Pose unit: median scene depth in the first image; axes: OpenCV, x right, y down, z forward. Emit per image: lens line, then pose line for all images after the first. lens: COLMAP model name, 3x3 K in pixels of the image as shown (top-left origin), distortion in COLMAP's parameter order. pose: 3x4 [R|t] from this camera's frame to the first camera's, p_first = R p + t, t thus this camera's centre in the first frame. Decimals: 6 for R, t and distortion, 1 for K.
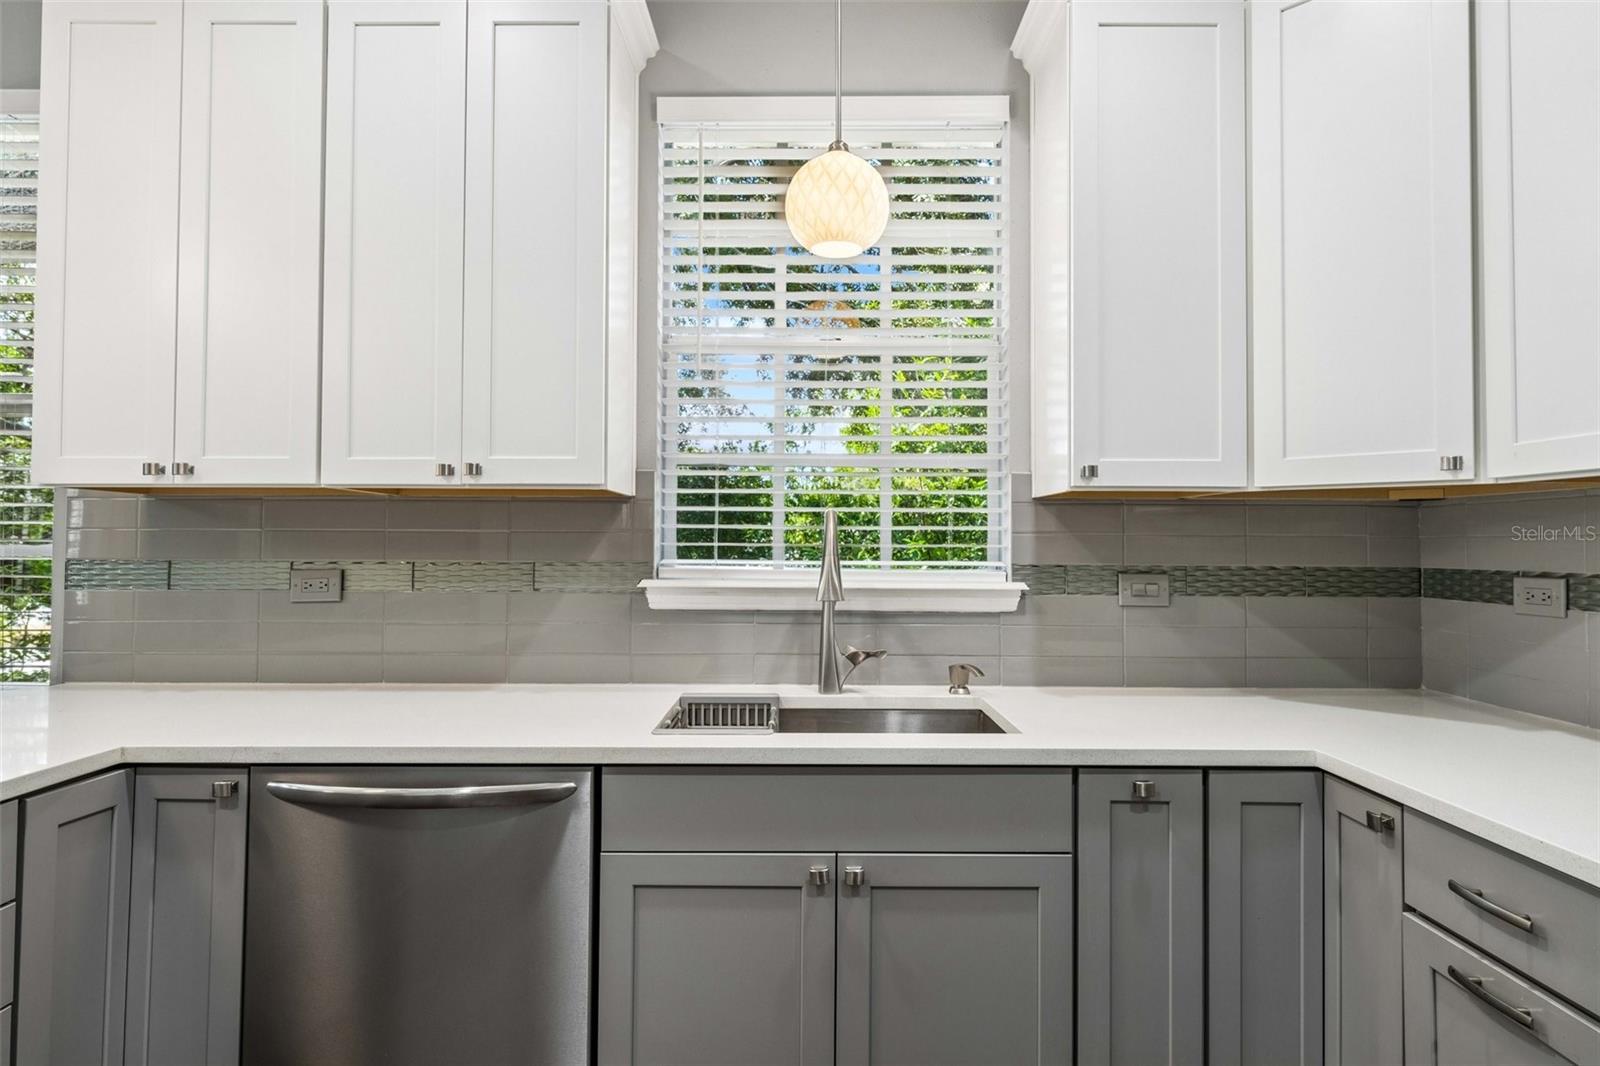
lens RADIAL K [[847.8, 0, 801.9], [0, 847.8, 526.7], [0, 0, 1]] dist [-0.003362, 0.001809]
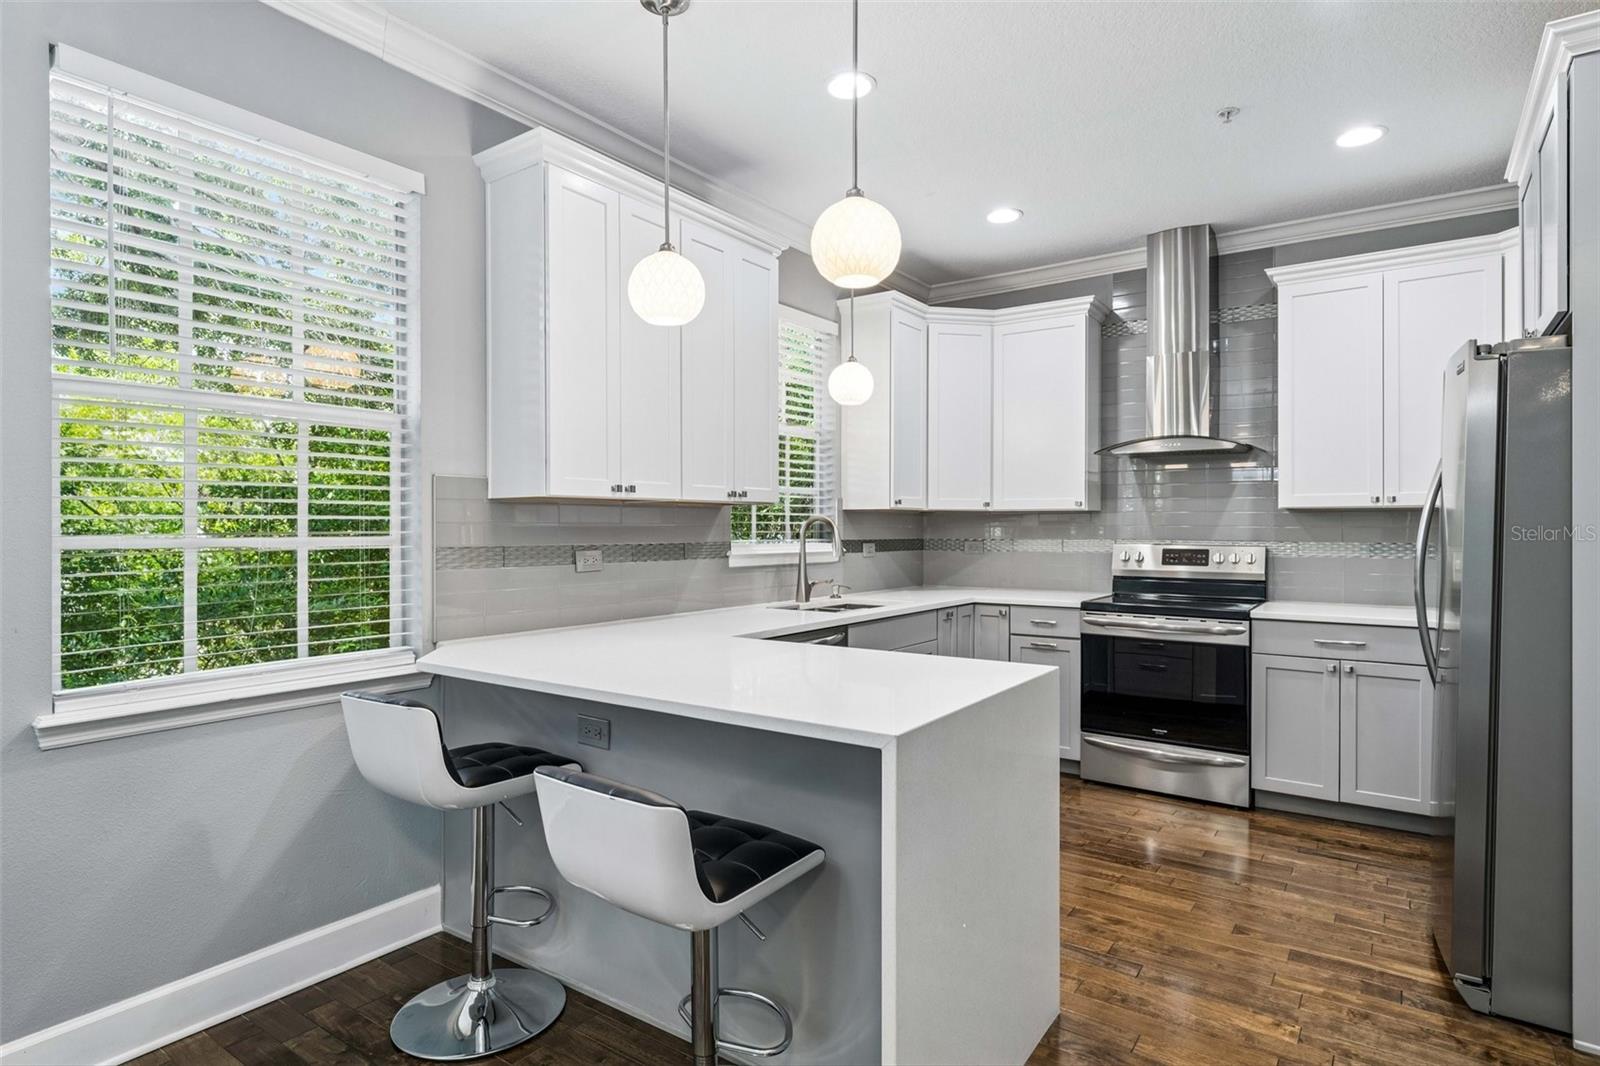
lens RADIAL K [[847.8, 0, 805.1], [0, 847.8, 528.3], [0, 0, 1]] dist [-0.003362, 0.001809]
pose [[0.581281, -0.003748, 0.813695, -1.635960], [-0.015884, 0.999747, 0.015952, -0.020240], [-0.813548, -0.022197, 0.581074, -0.213909]]
